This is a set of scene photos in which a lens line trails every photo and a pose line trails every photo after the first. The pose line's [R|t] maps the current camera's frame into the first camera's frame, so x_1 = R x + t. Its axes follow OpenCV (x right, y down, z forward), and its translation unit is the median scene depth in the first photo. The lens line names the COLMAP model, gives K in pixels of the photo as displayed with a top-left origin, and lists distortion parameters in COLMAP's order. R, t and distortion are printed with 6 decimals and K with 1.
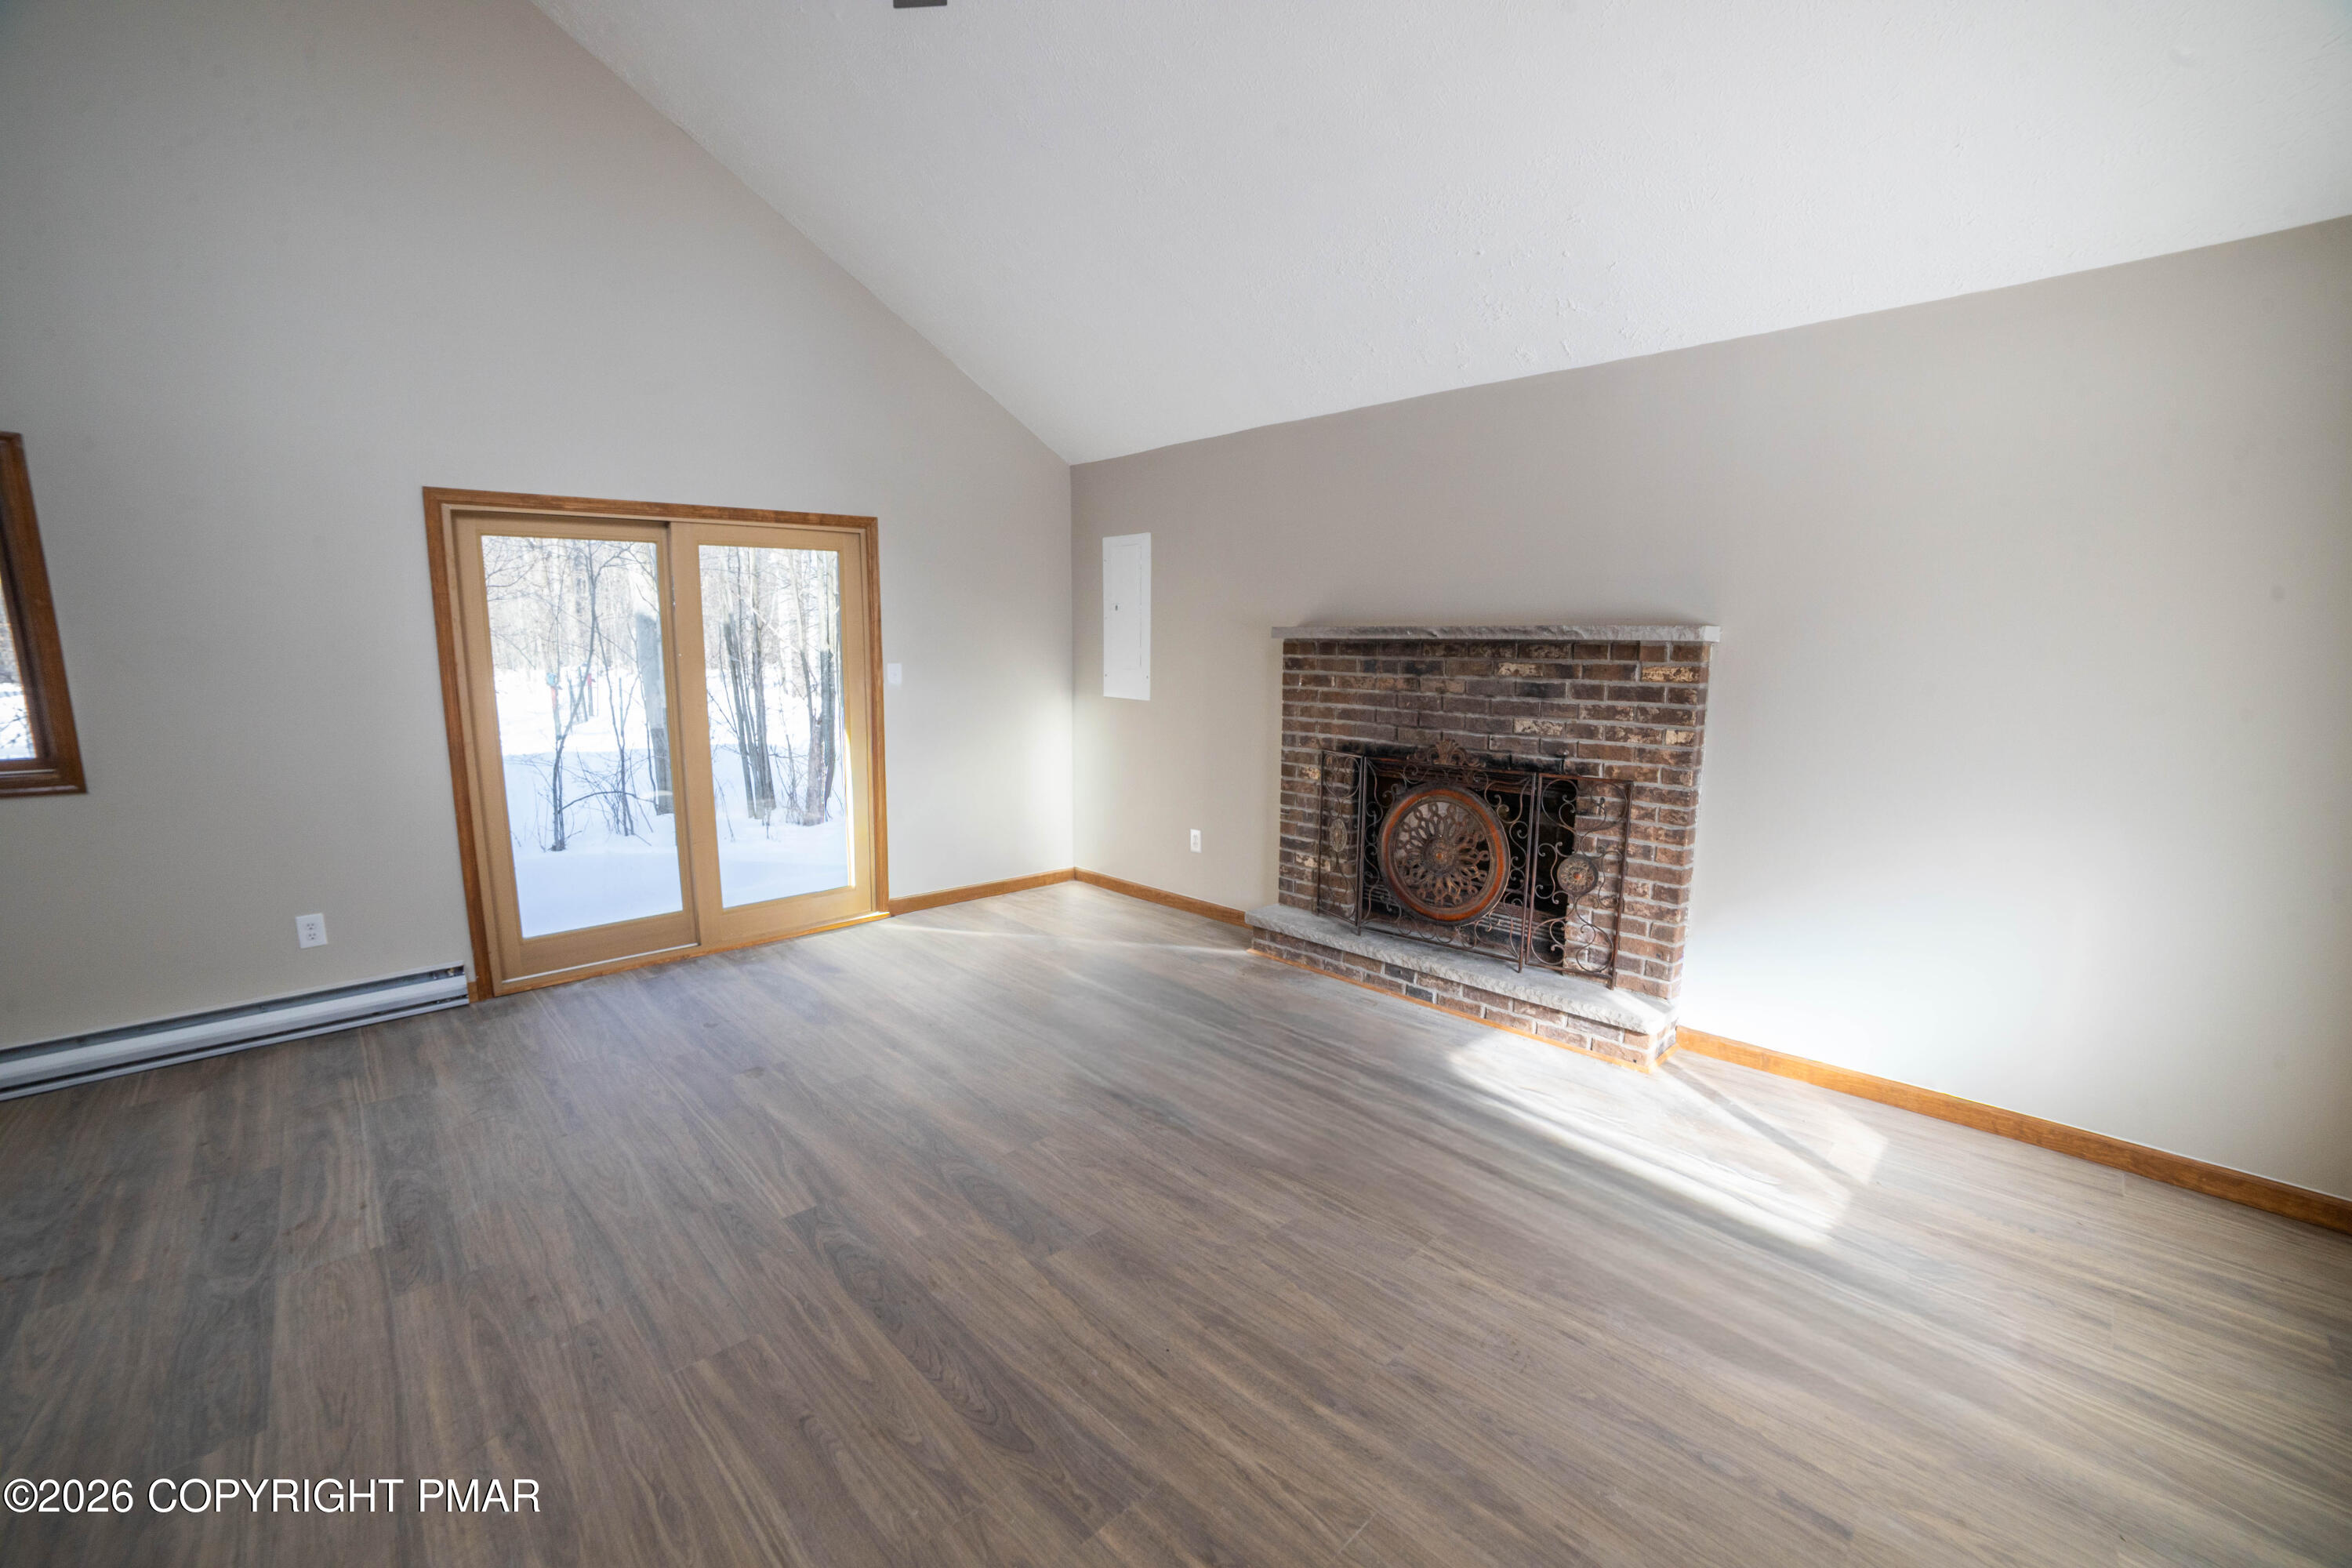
lens RADIAL K [[973.8, 0, 1162.5], [0, 973.8, 787.5], [0, 0, 1]] dist [-0.080710, 0.018125]
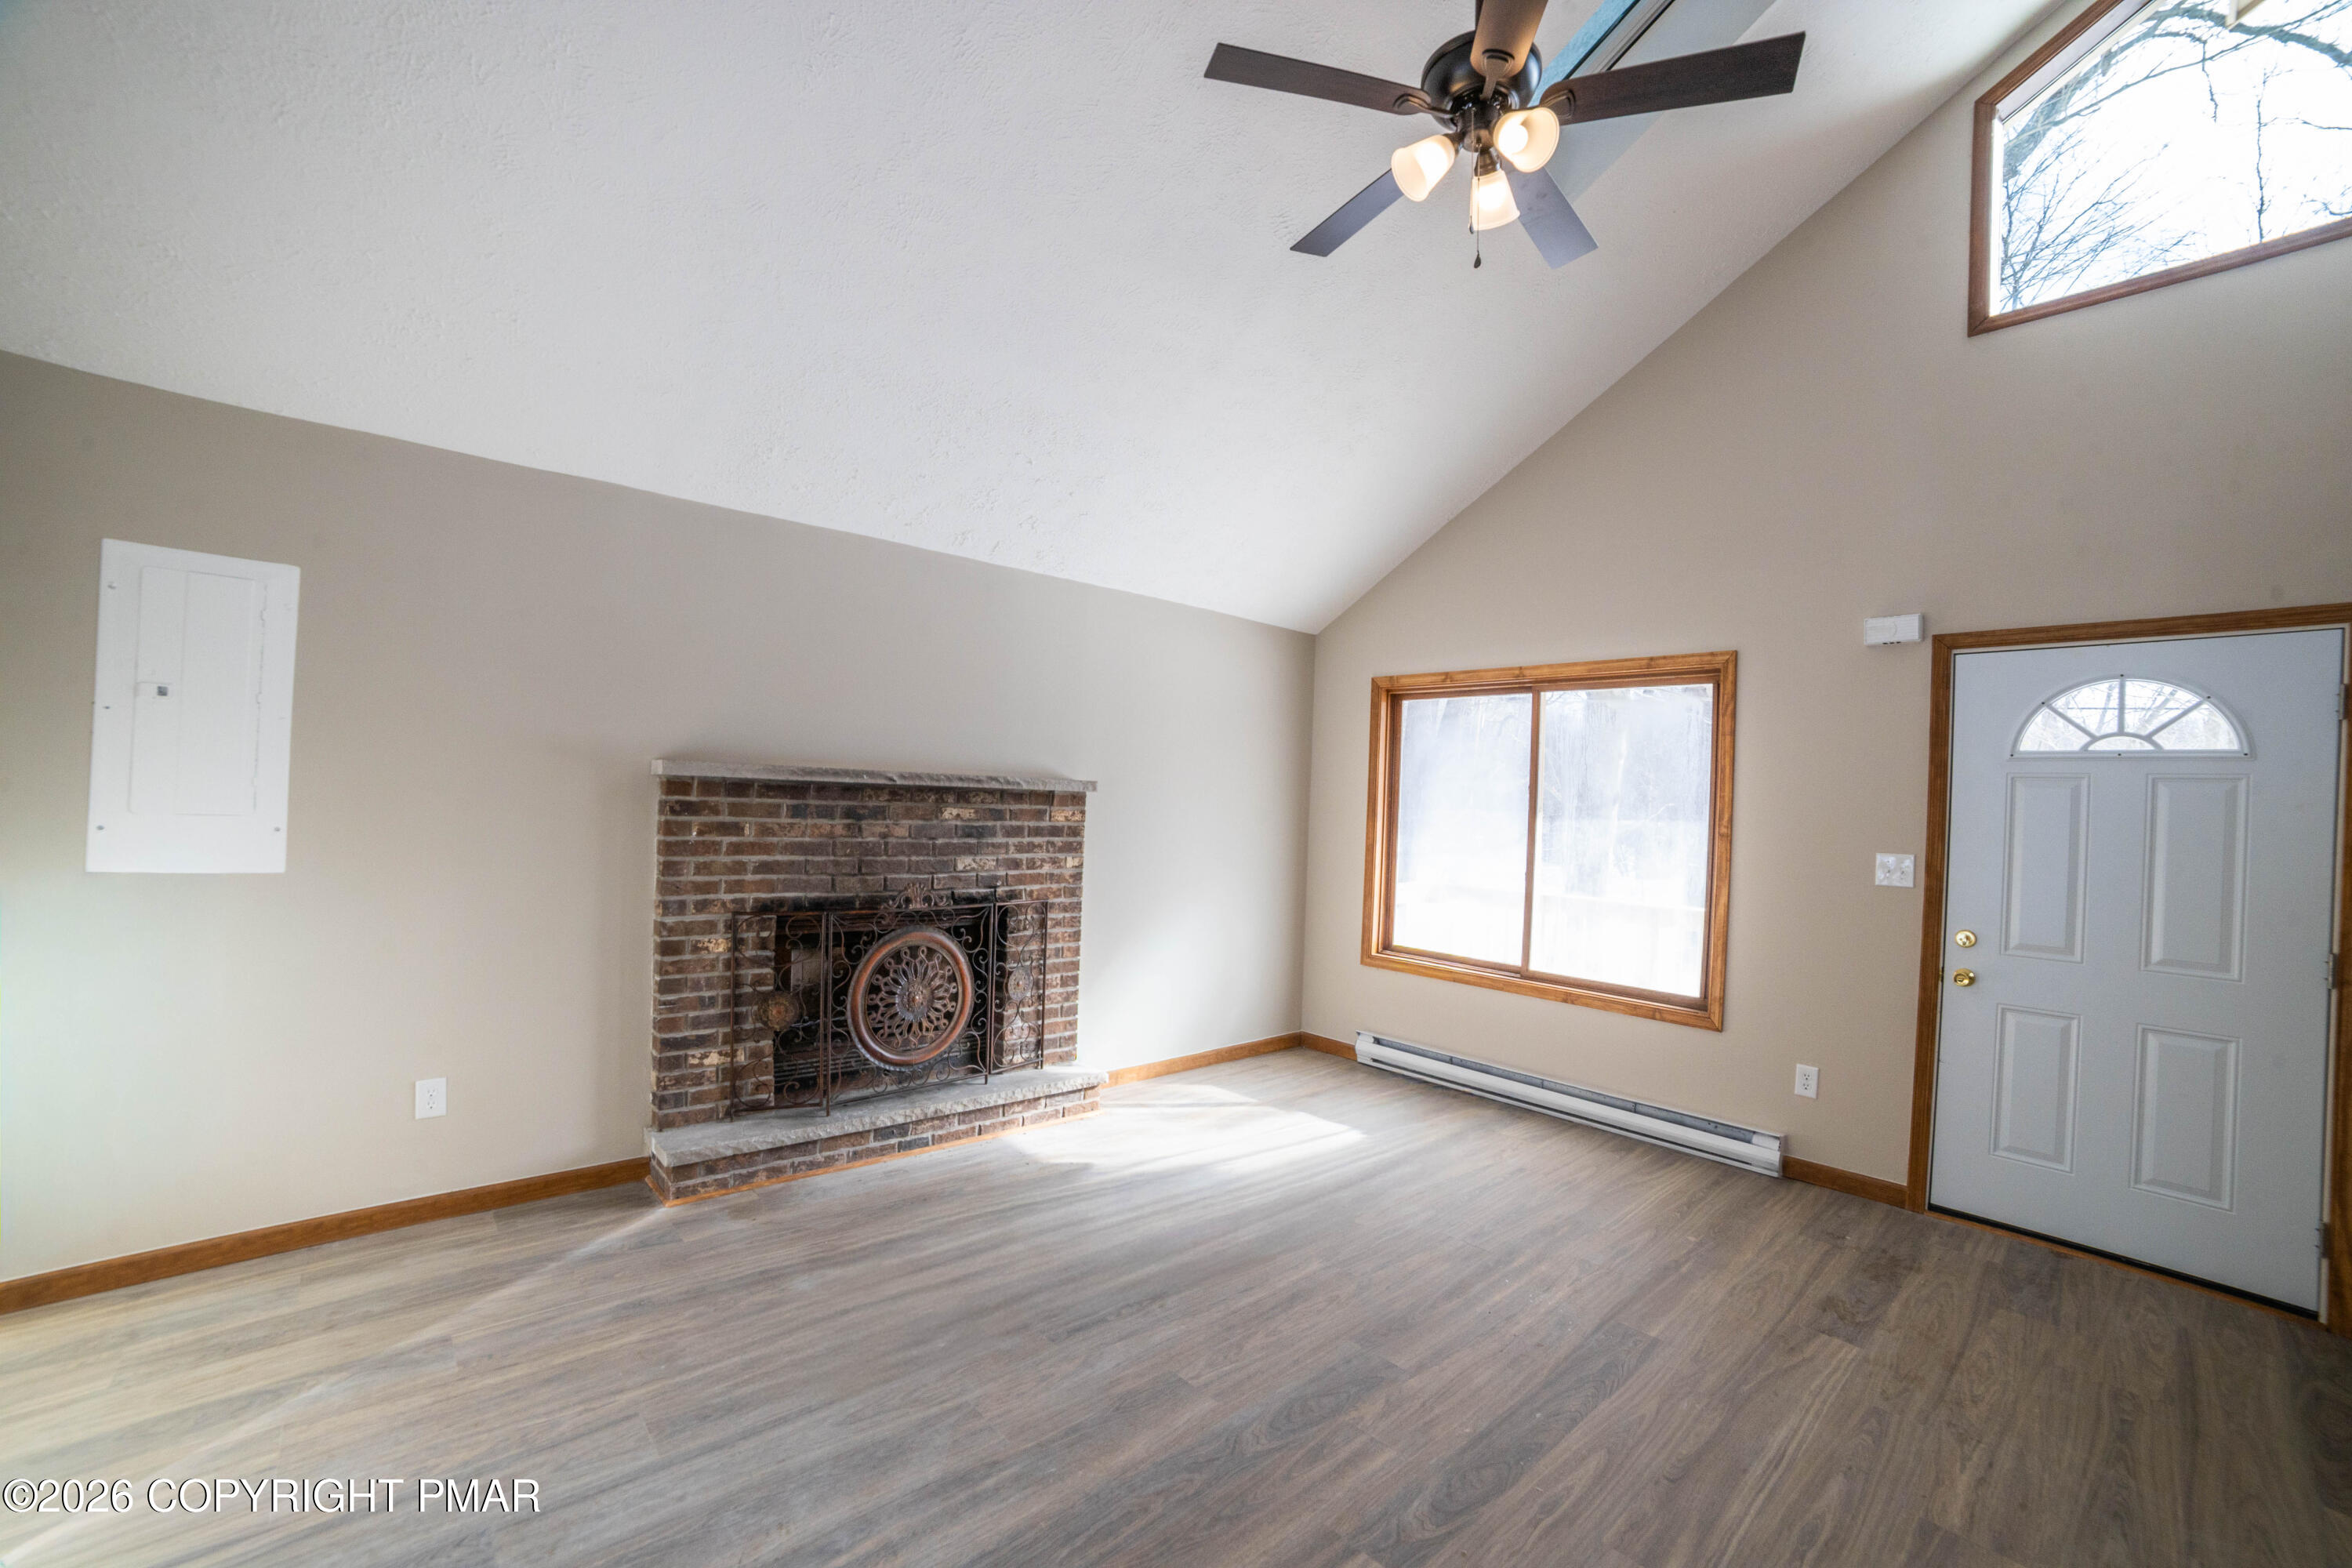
lens RADIAL K [[973.8, 0, 1177.7], [0, 973.8, 800.2], [0, 0, 1]] dist [-0.080710, 0.018125]
pose [[0.019238, -0.002217, 0.999812, -0.779589], [0.107076, 0.994251, 0.000144, -0.116275], [-0.994065, 0.107053, 0.019365, 0.757463]]
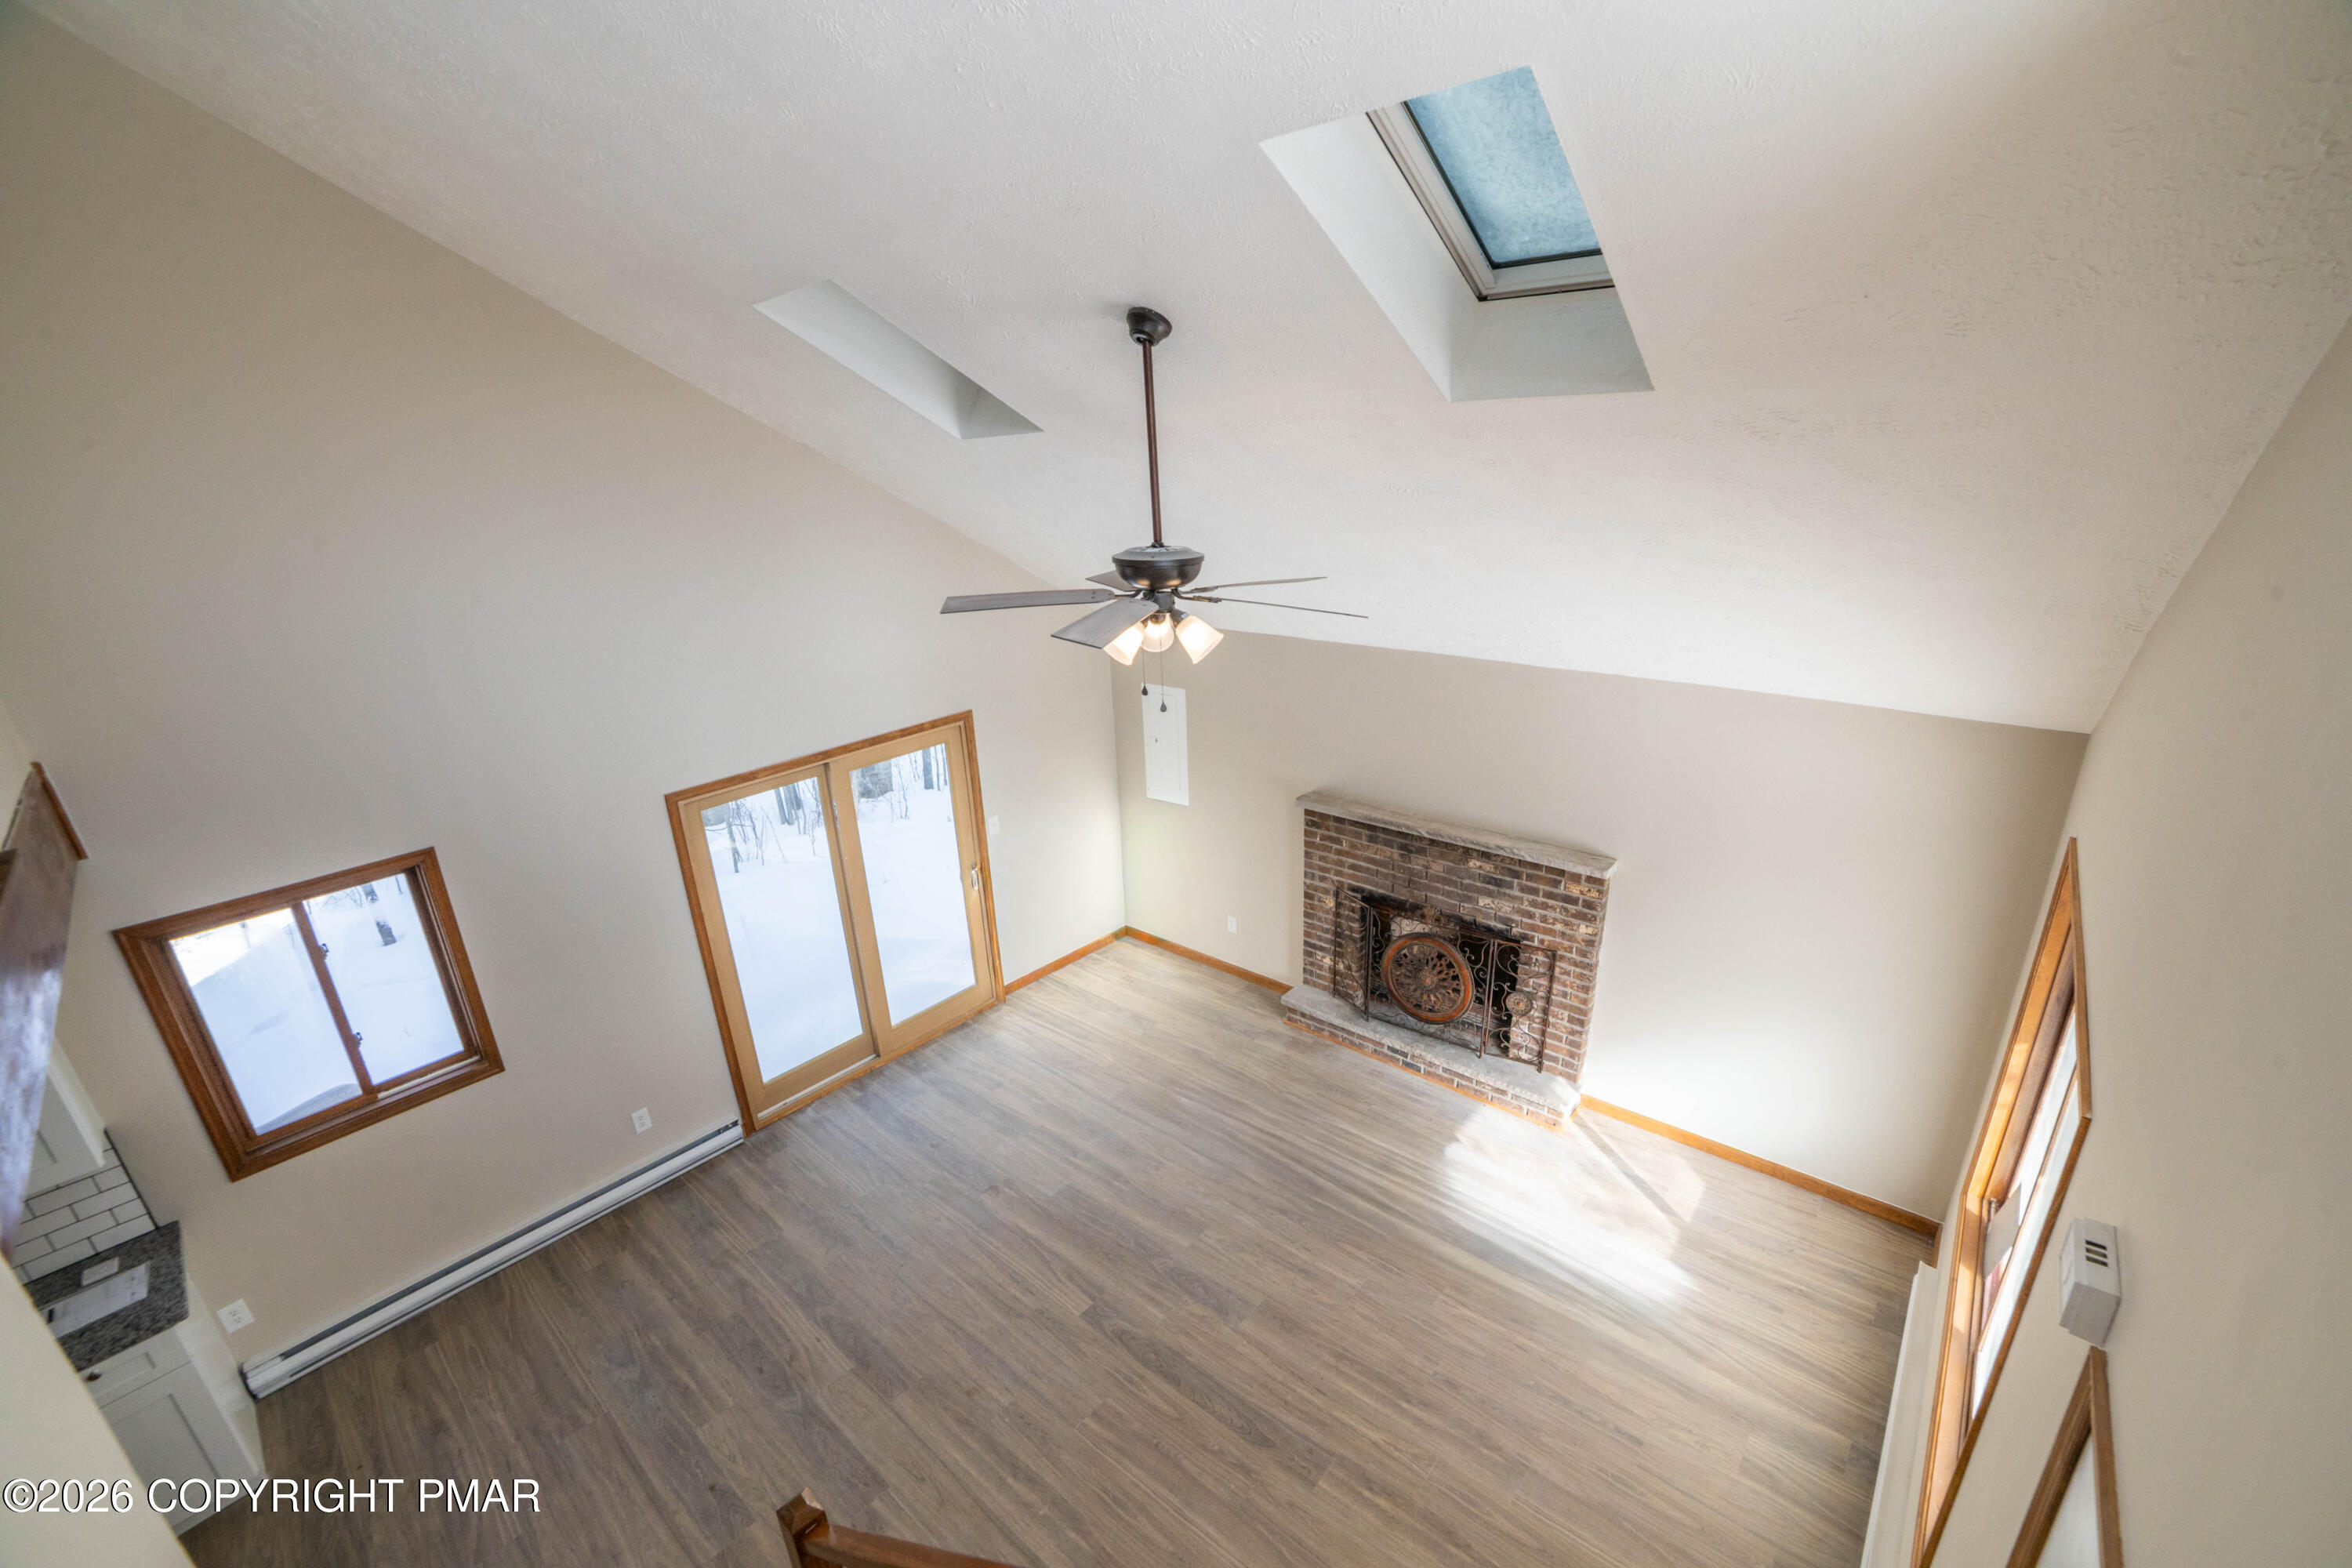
lens RADIAL K [[973.8, 0, 1164.4], [0, 973.8, 810.8], [0, 0, 1]] dist [-0.080710, 0.018125]
pose [[0.994510, -0.076552, 0.071338, -0.207012], [0.060696, 0.977369, 0.202647, -0.546154], [-0.085236, -0.197204, 0.976650, -0.367064]]
